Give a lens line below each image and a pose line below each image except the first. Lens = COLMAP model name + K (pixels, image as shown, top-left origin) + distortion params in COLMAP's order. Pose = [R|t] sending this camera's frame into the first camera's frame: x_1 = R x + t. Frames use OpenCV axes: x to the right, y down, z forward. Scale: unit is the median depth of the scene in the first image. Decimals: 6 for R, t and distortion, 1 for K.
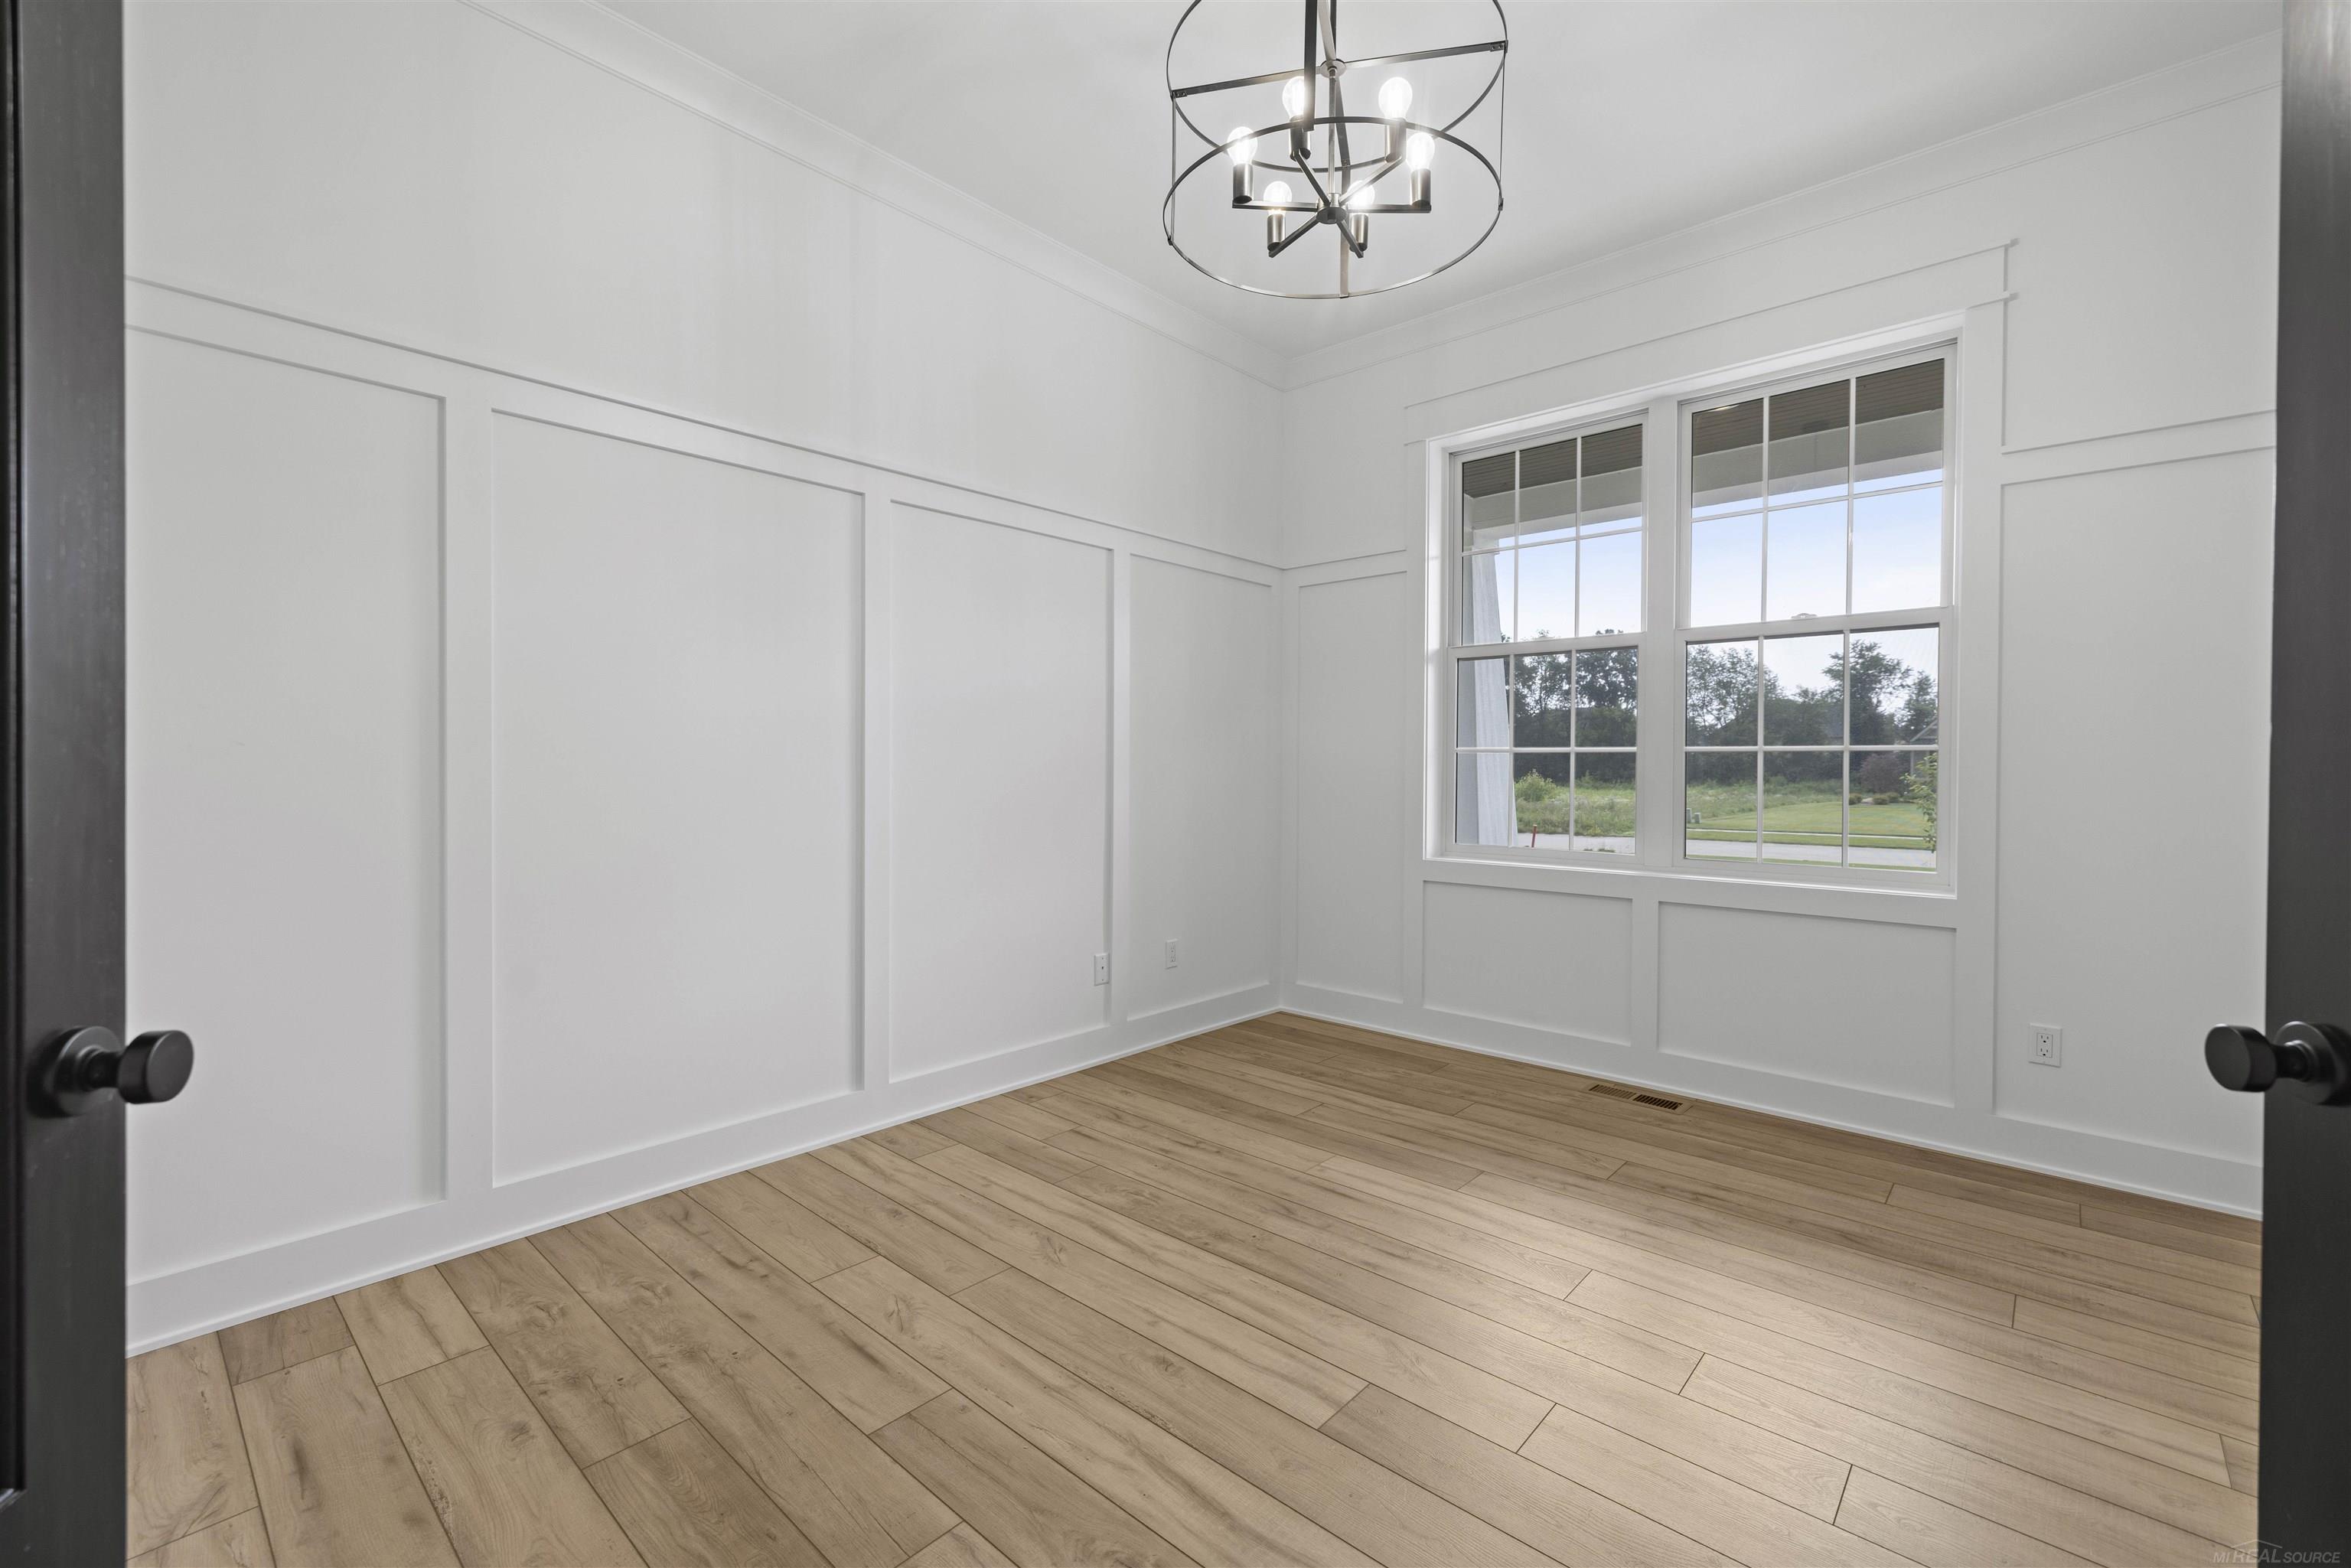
lens RADIAL K [[1001.0, 0, 1168.8], [0, 1001.0, 796.8], [0, 0, 1]] dist [0.000255, 0.000155]
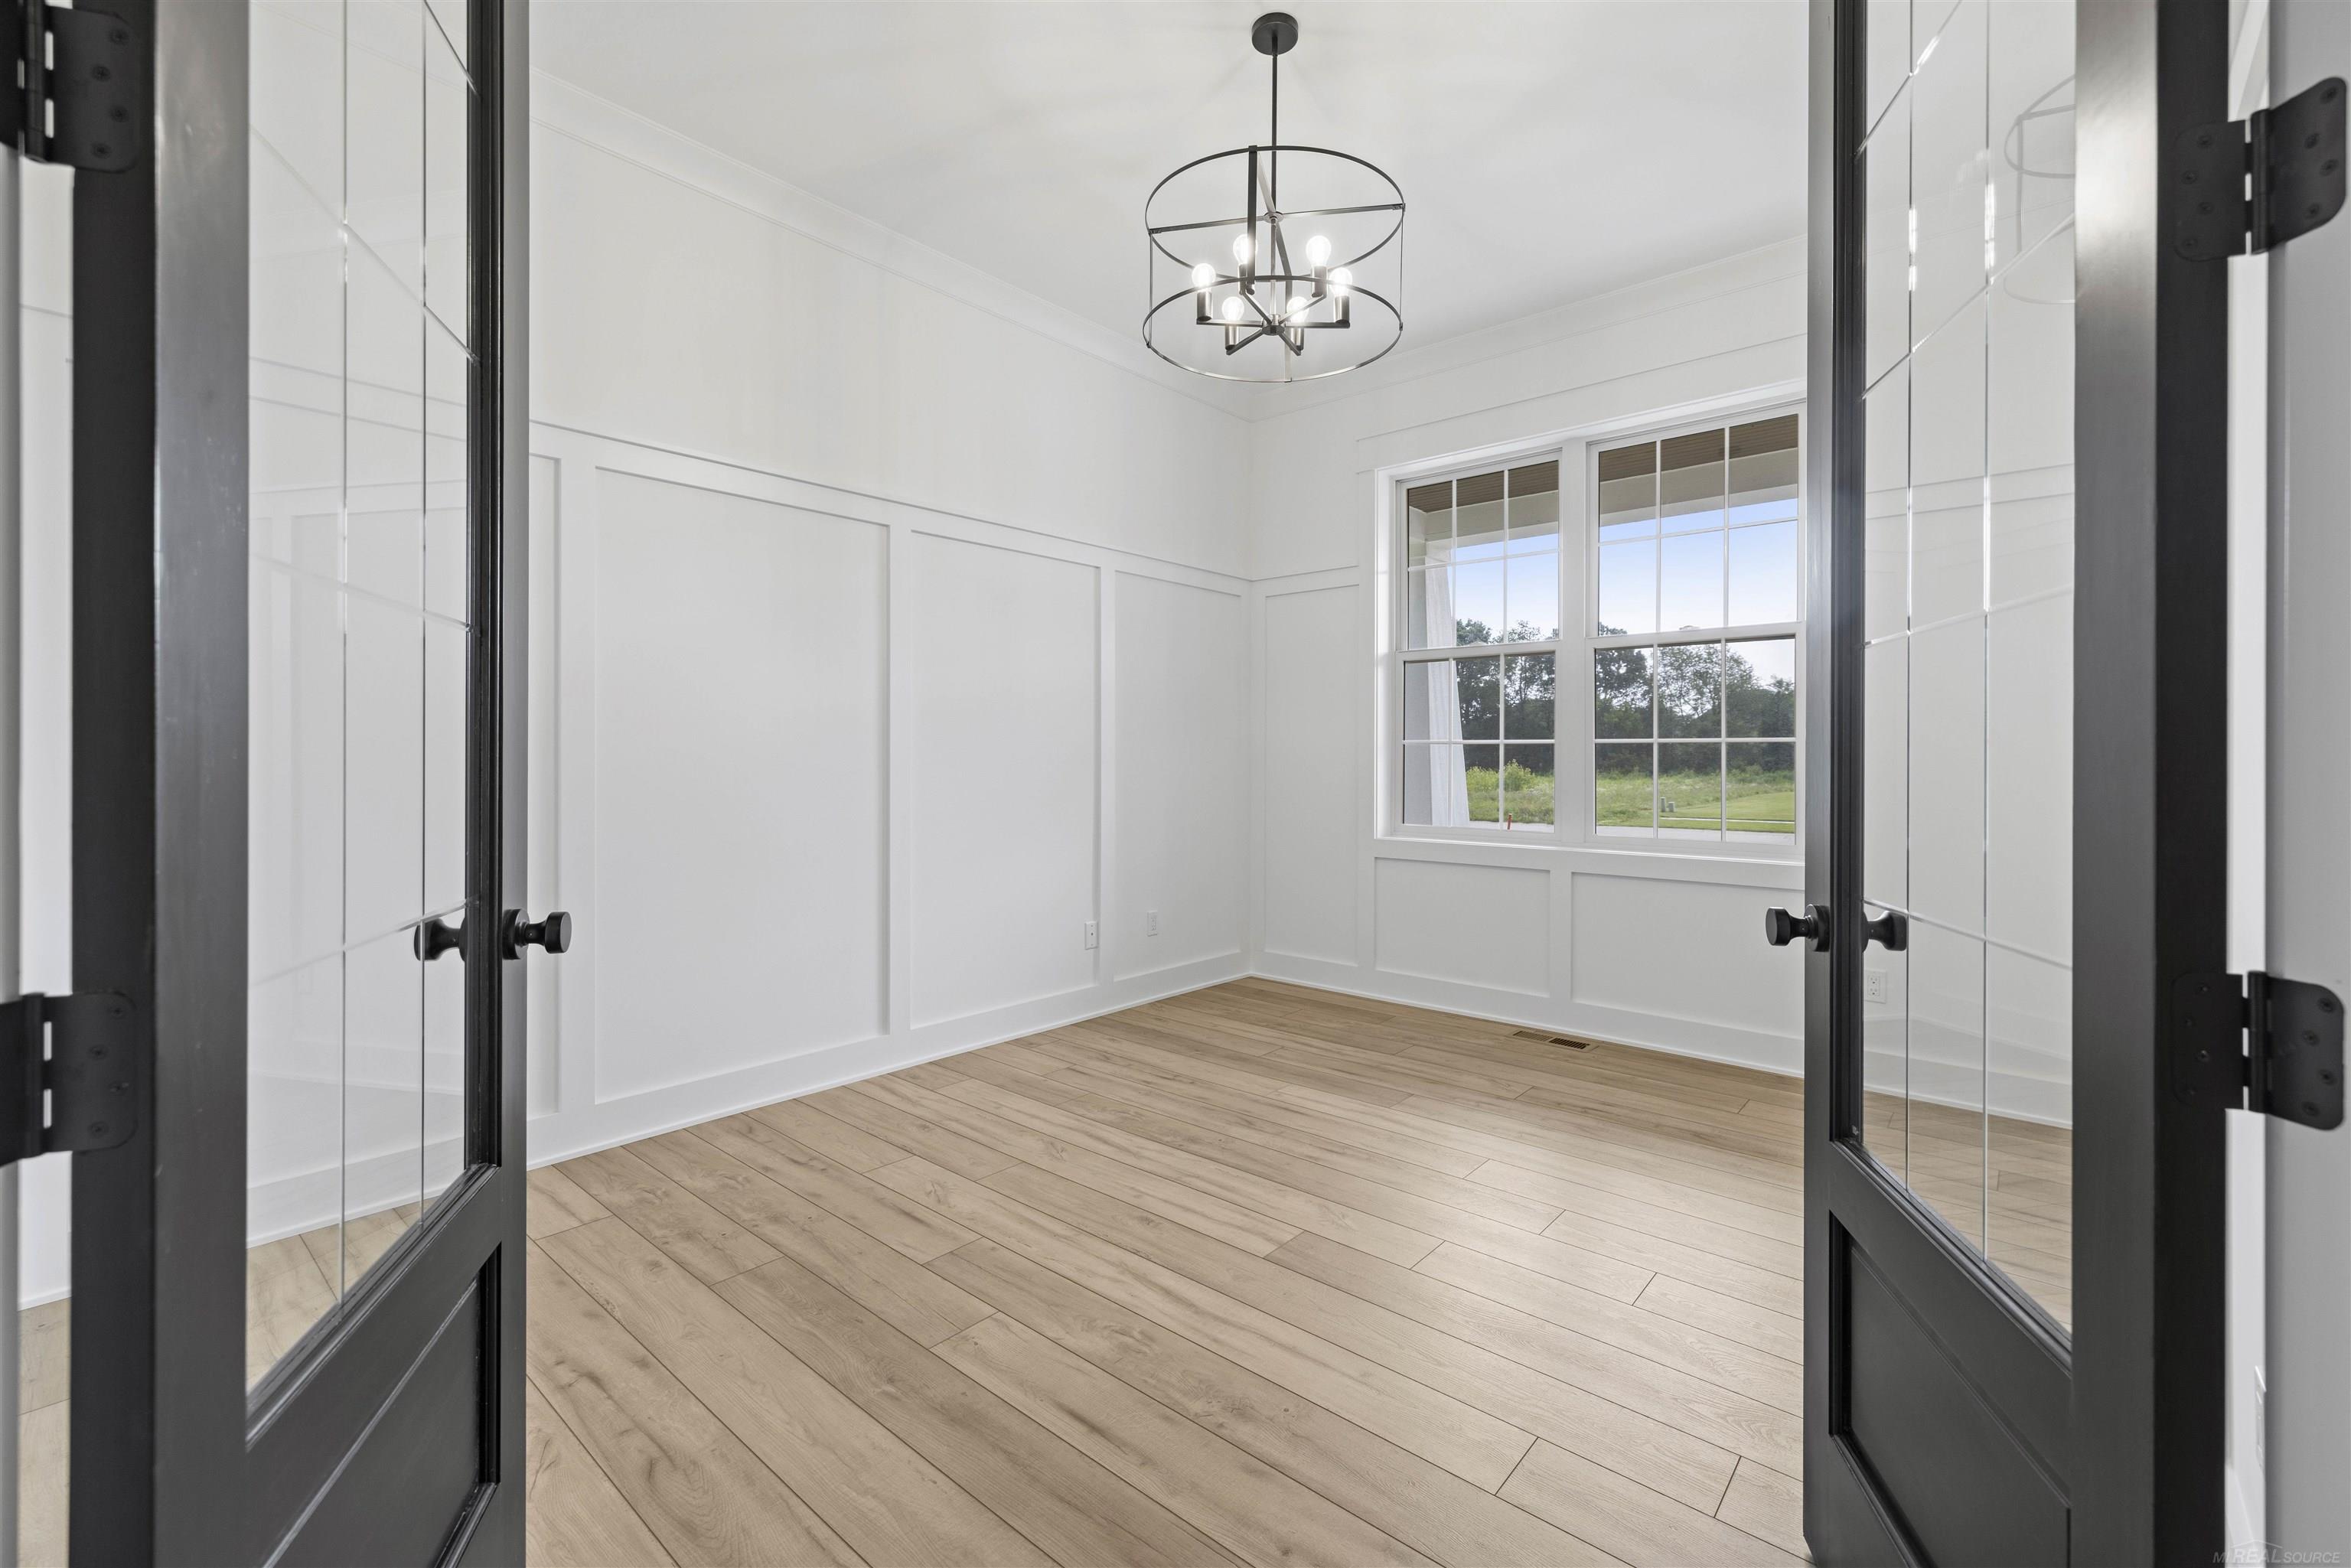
lens RADIAL K [[1001.0, 0, 1169.3], [0, 1001.0, 792.4], [0, 0, 1]] dist [0.000255, 0.000155]
pose [[0.999820, -0.003352, 0.018667, 0.001543], [0.003265, 0.999984, 0.004673, 0.006709], [-0.018683, -0.004611, 0.999815, -0.197249]]
